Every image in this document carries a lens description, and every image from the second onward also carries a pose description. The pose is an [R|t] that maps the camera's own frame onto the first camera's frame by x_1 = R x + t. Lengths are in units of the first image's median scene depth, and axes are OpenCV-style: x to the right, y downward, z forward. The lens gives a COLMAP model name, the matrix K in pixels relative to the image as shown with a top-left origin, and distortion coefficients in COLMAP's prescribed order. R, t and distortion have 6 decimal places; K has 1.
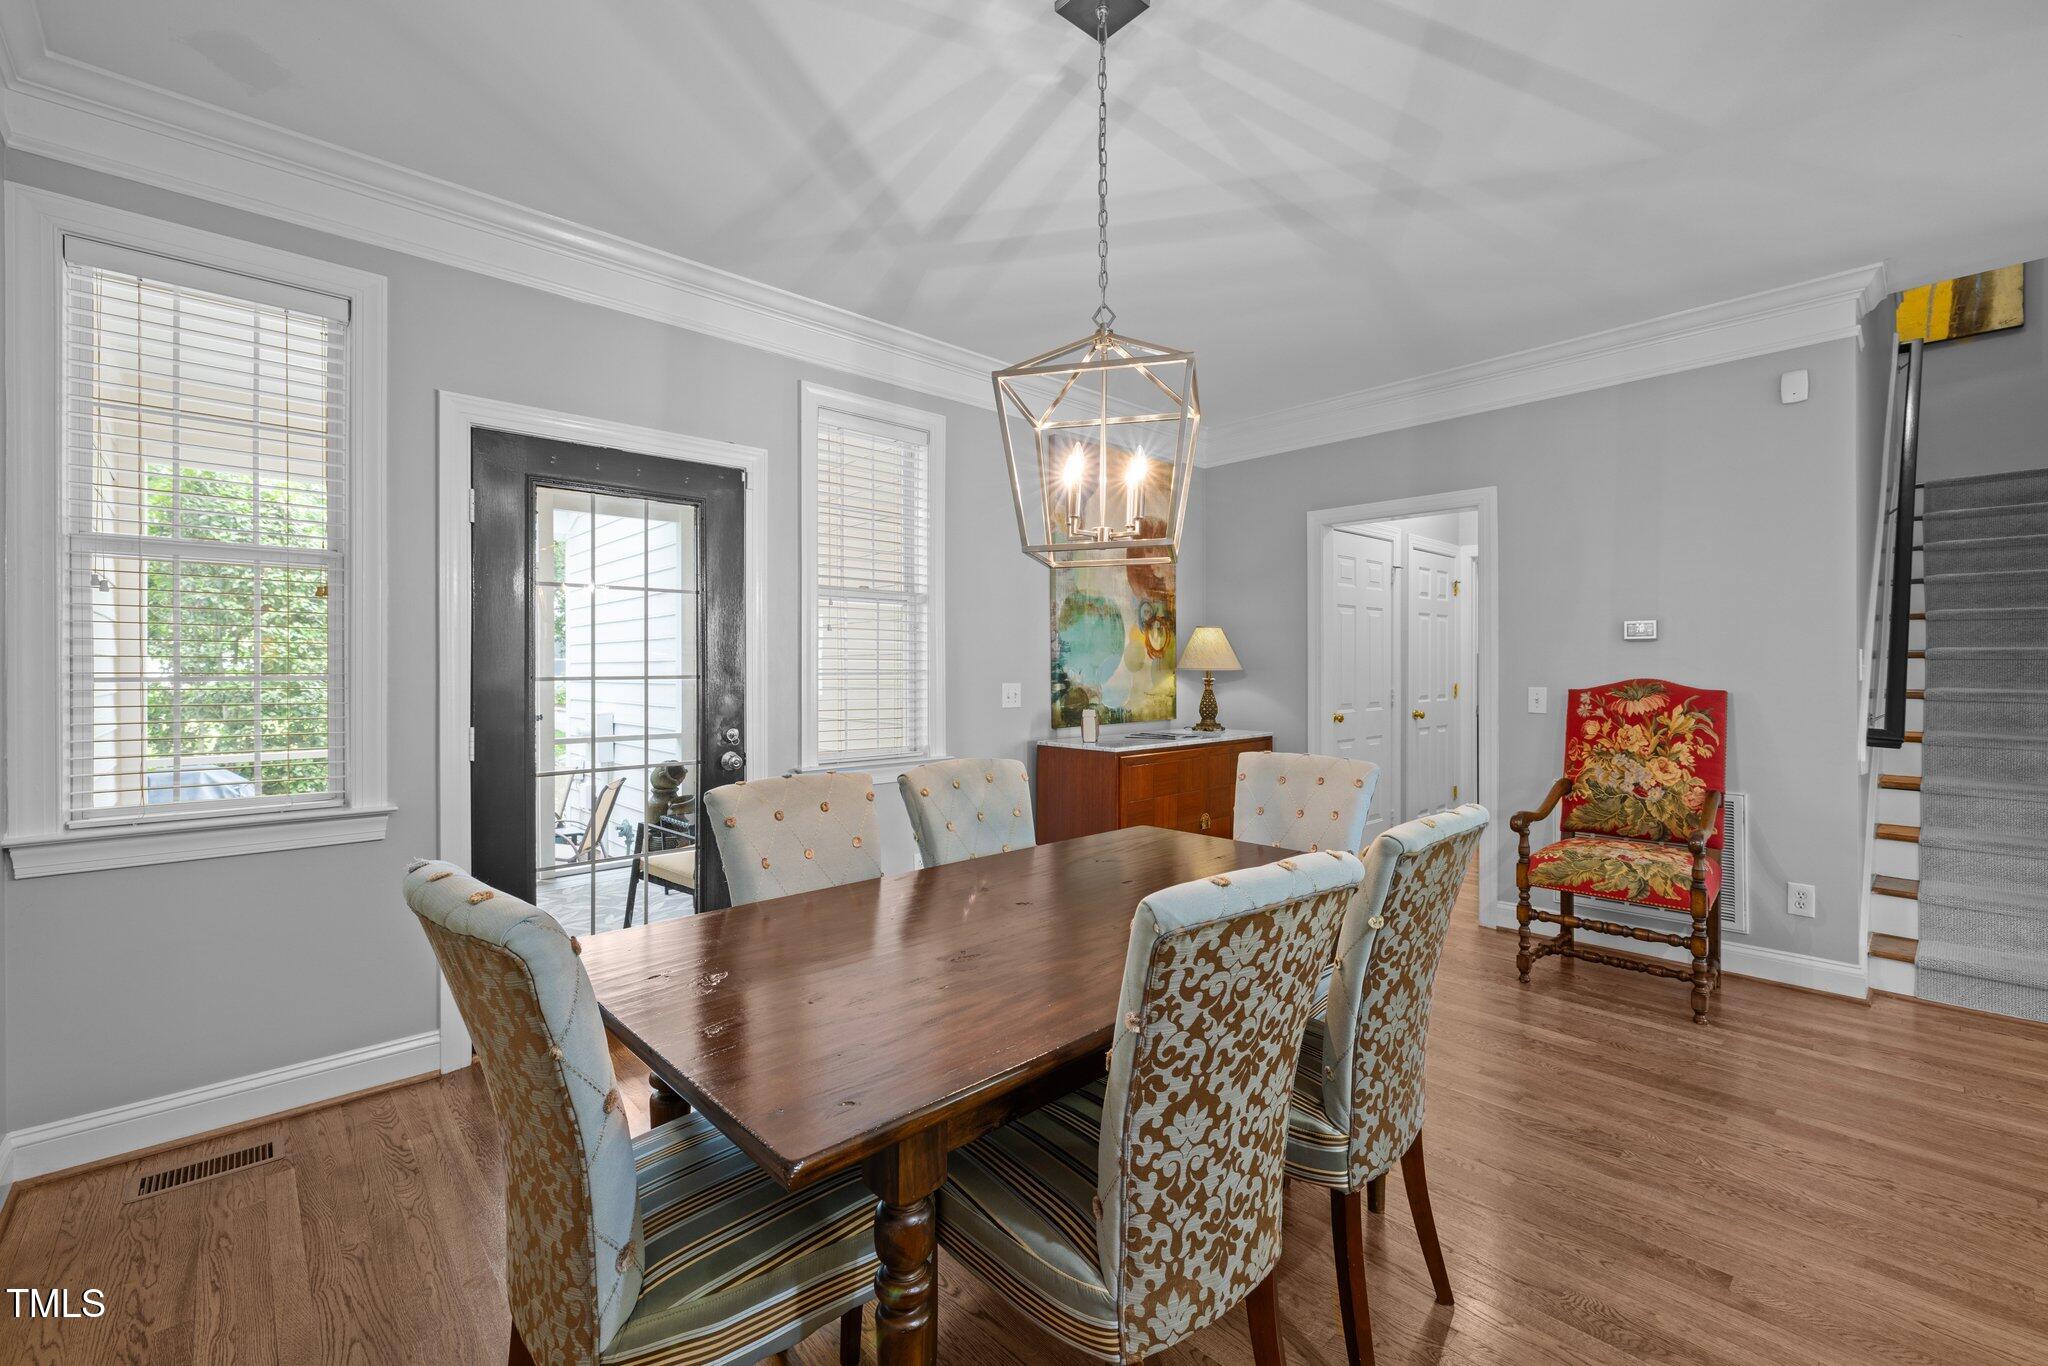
lens RADIAL K [[867.7, 0, 1030.0], [0, 867.7, 673.5], [0, 0, 1]] dist [0.002385, 0.000160]
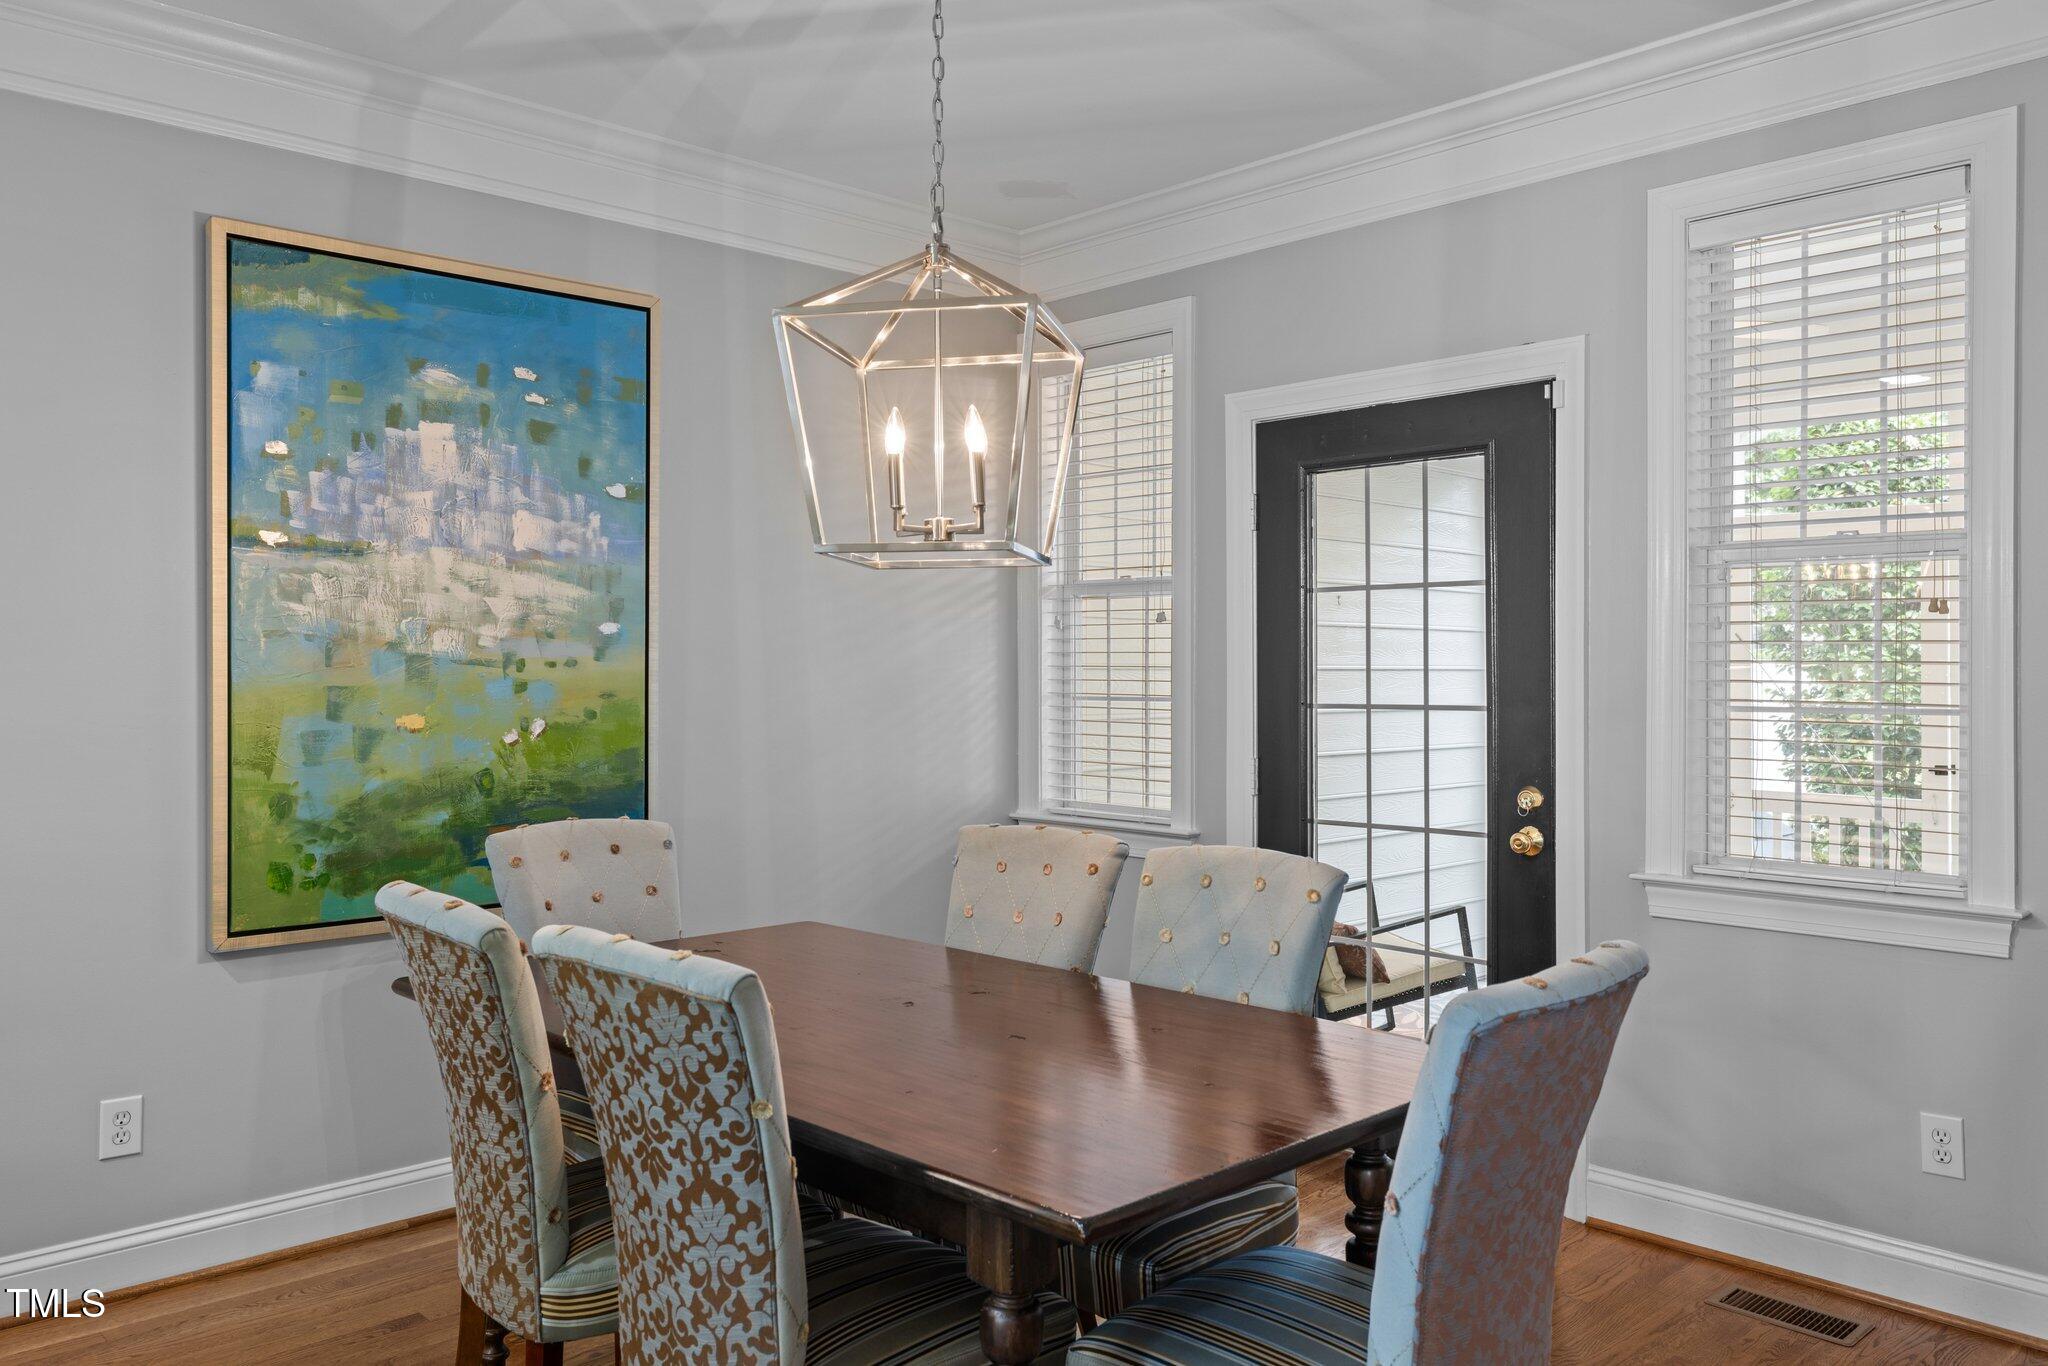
lens RADIAL K [[1534.7, 0, 1023.6], [0, 1534.7, 670.3], [0, 0, 1]] dist [-0.003577, 0.000281]
pose [[0.008694, 0.000598, -0.999962, 0.725919], [-0.005249, 0.999986, 0.000553, -0.022567], [0.999948, 0.005244, 0.008697, 0.577066]]
